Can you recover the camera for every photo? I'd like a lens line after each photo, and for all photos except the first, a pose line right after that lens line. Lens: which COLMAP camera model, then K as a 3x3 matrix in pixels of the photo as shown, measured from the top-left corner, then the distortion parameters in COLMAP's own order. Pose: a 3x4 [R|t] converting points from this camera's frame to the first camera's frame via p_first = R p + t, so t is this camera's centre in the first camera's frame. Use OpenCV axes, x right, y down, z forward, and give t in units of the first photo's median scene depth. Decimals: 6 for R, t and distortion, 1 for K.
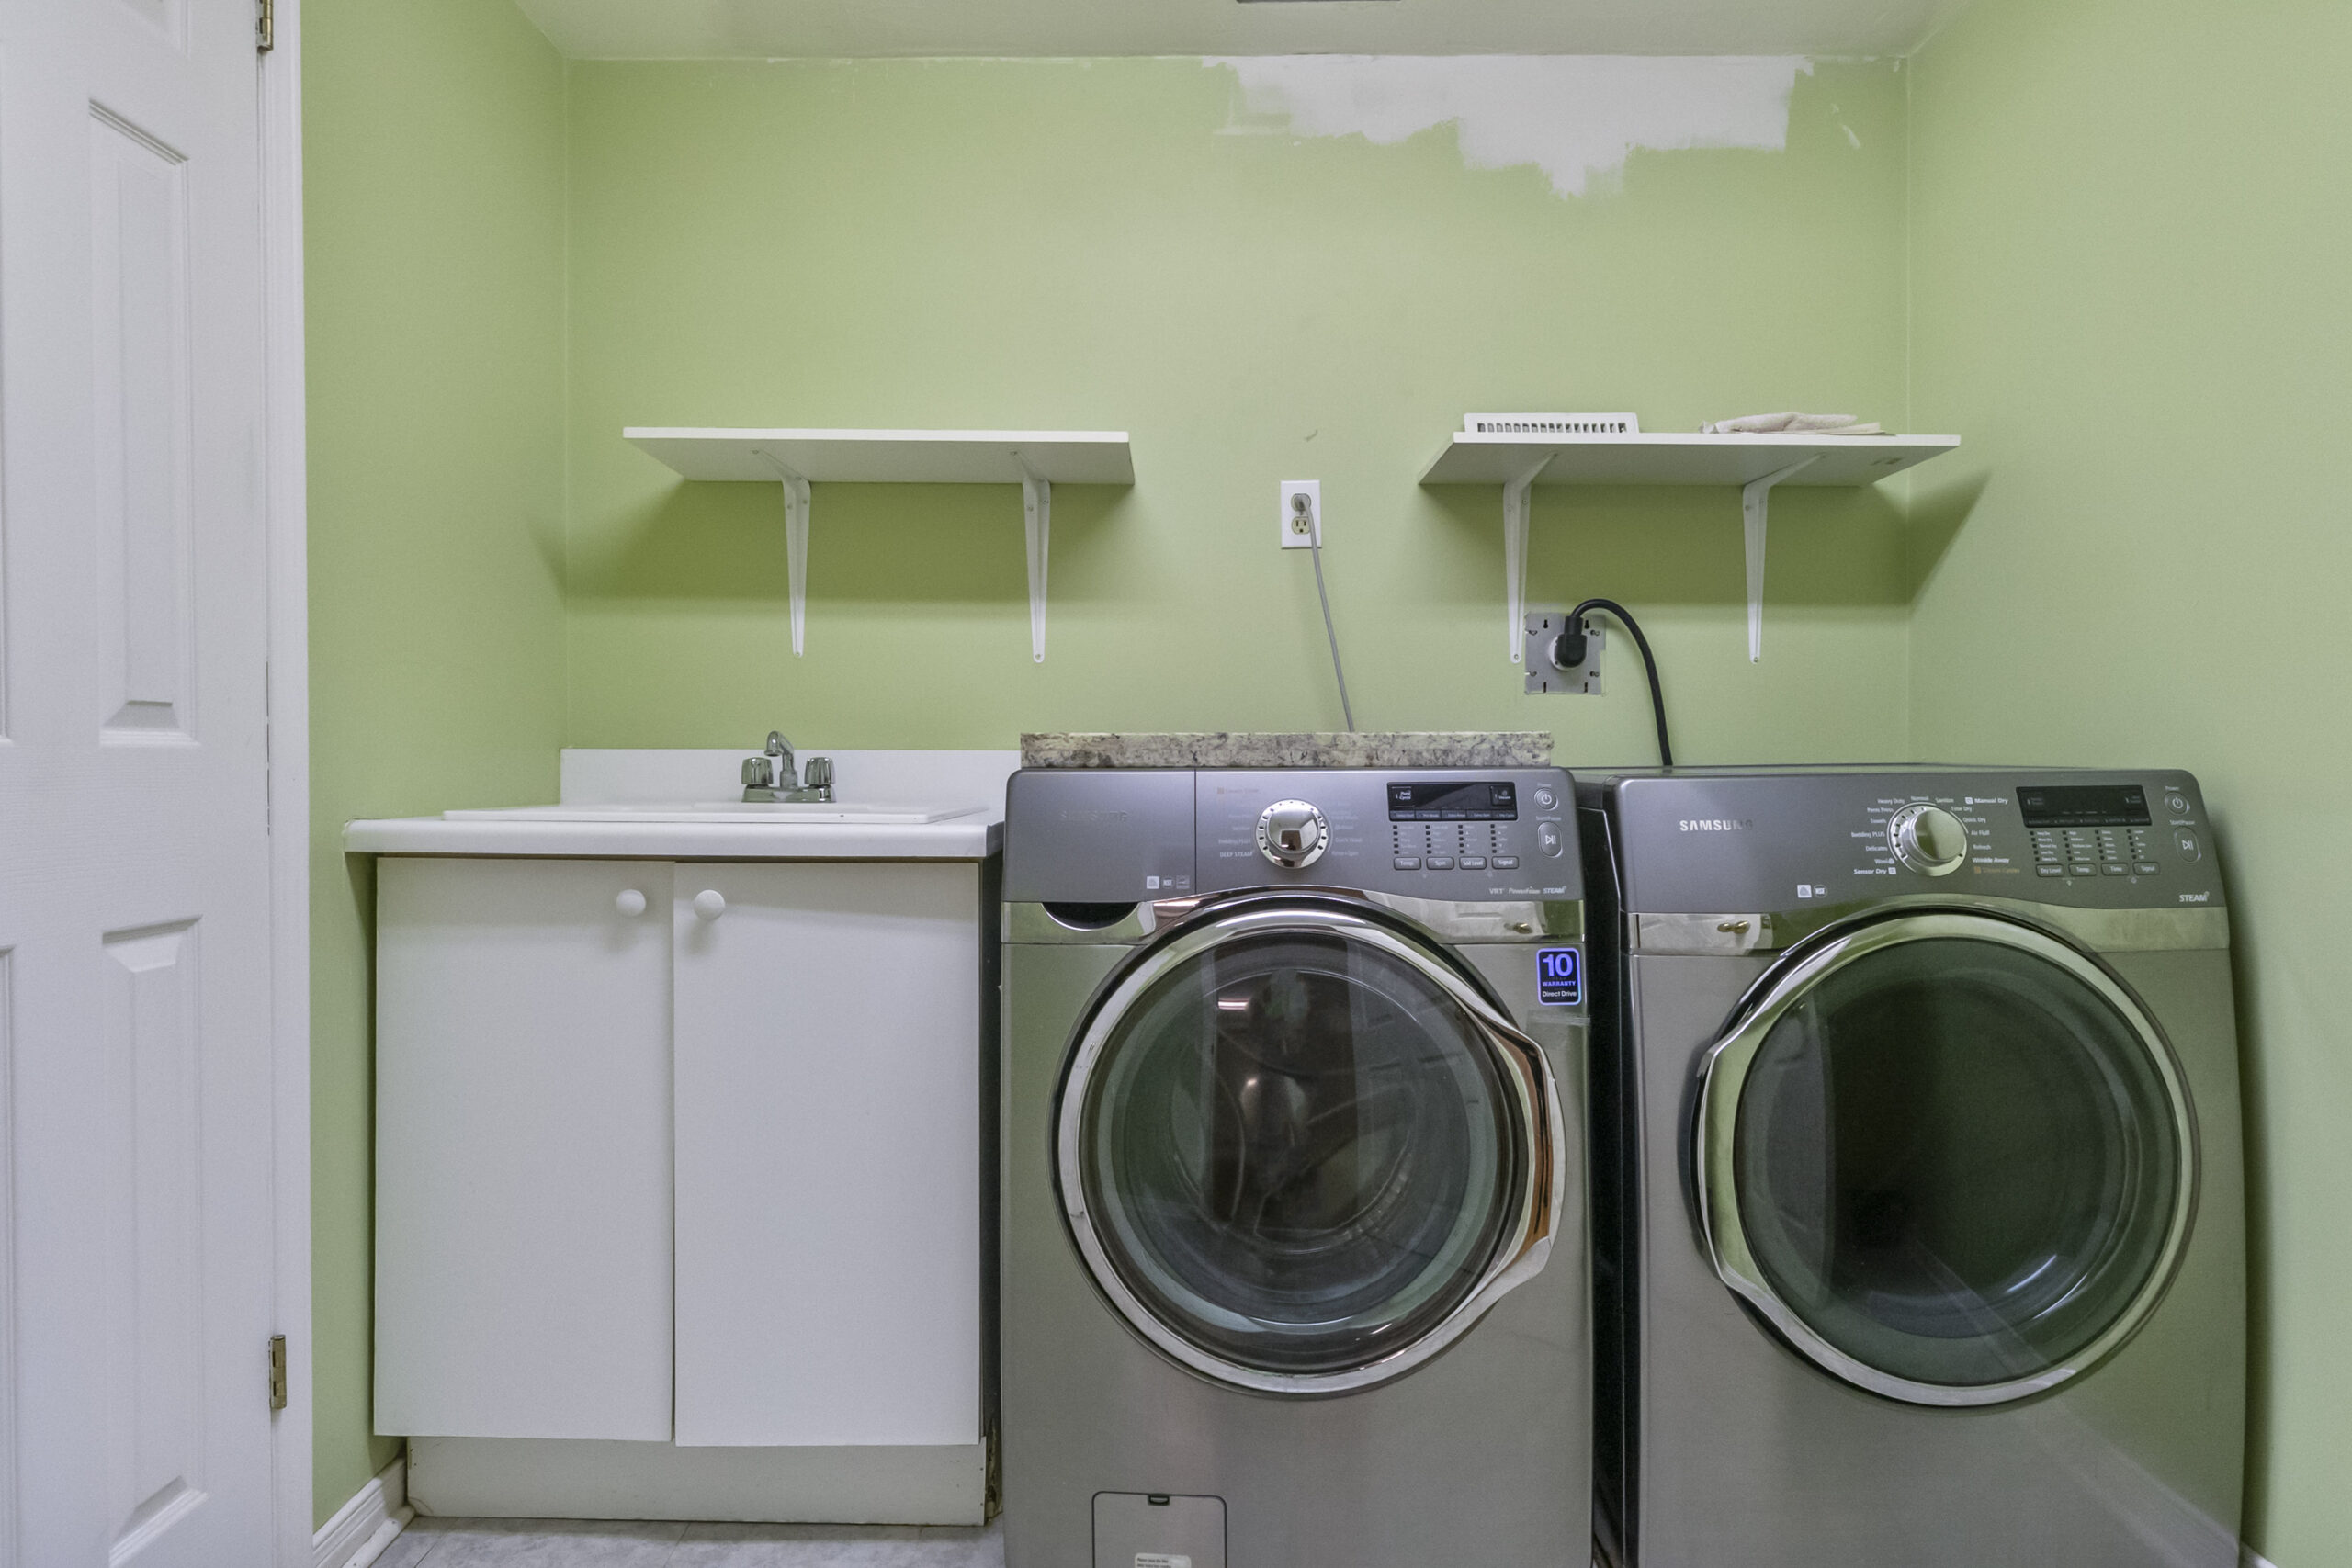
lens RADIAL K [[1458.1, 0, 1184.8], [0, 1458.1, 756.5], [0, 0, 1]] dist [-0.001101, -0.000893]
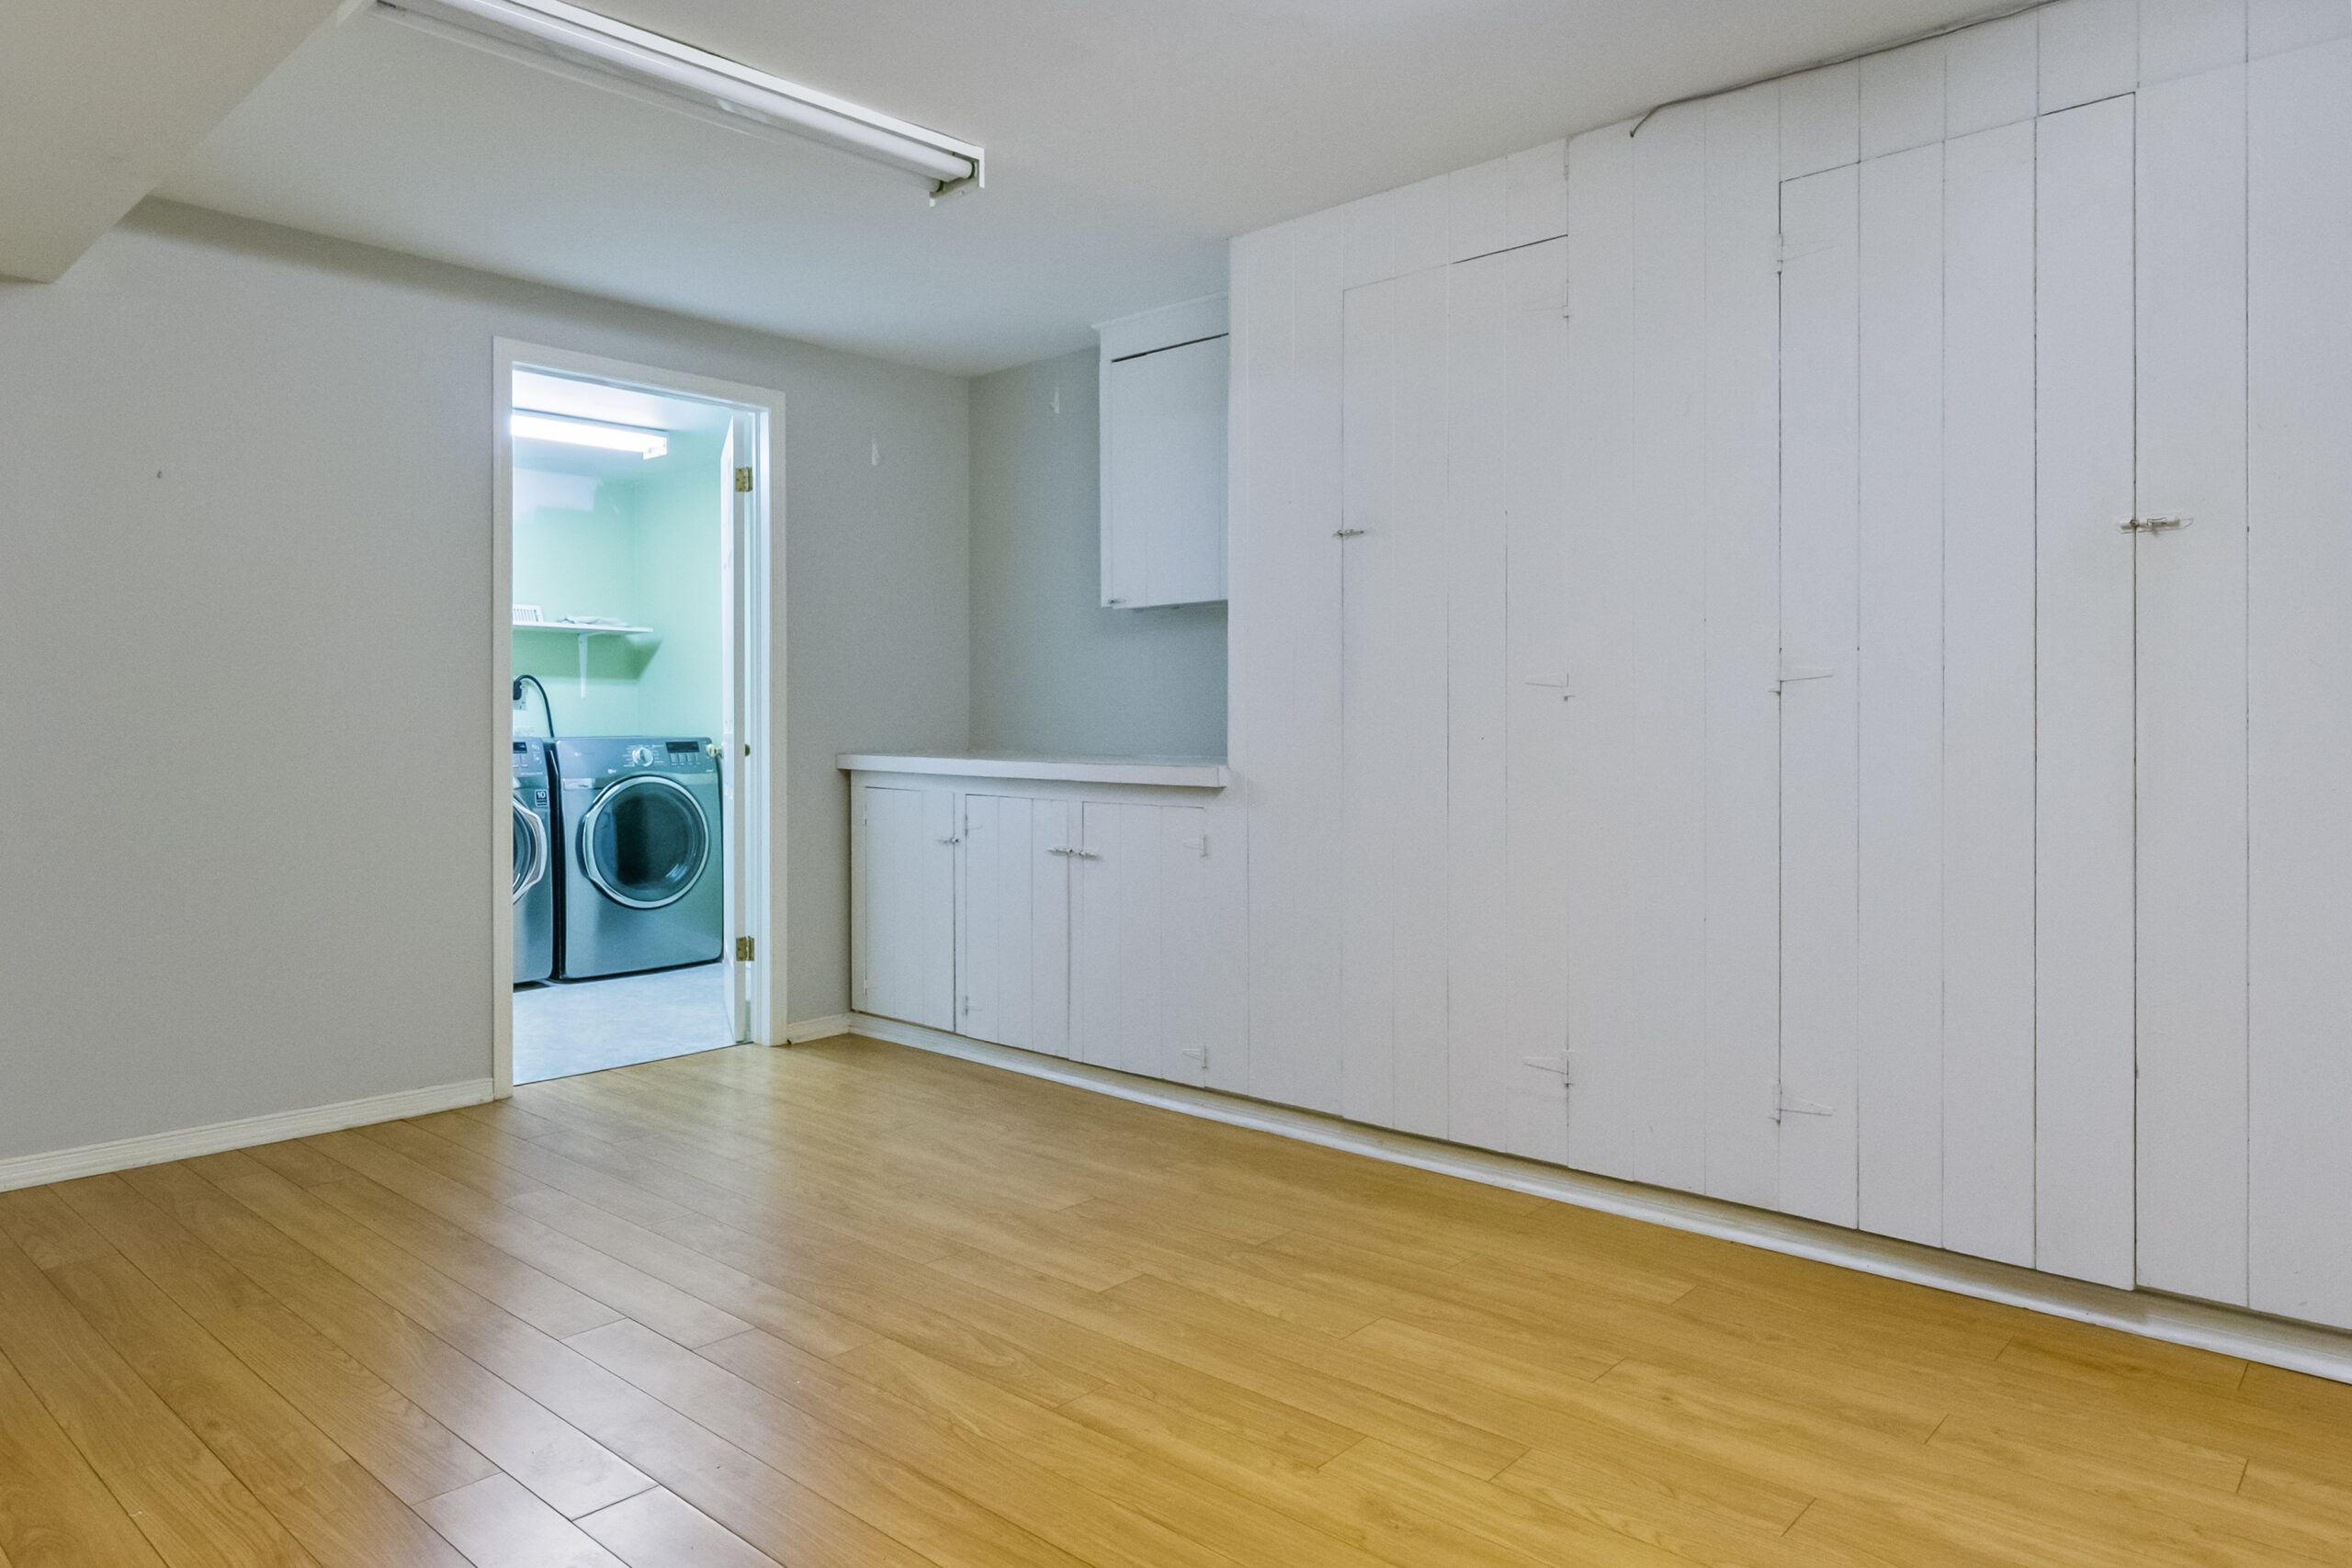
lens RADIAL K [[1458.1, 0, 1184.8], [0, 1458.1, 756.5], [0, 0, 1]] dist [-0.001101, -0.000893]
pose [[0.676997, -0.014666, 0.735839, -1.253076], [-0.003397, 0.999729, 0.023051, -0.031719], [-0.735978, -0.018106, 0.676764, -2.460764]]
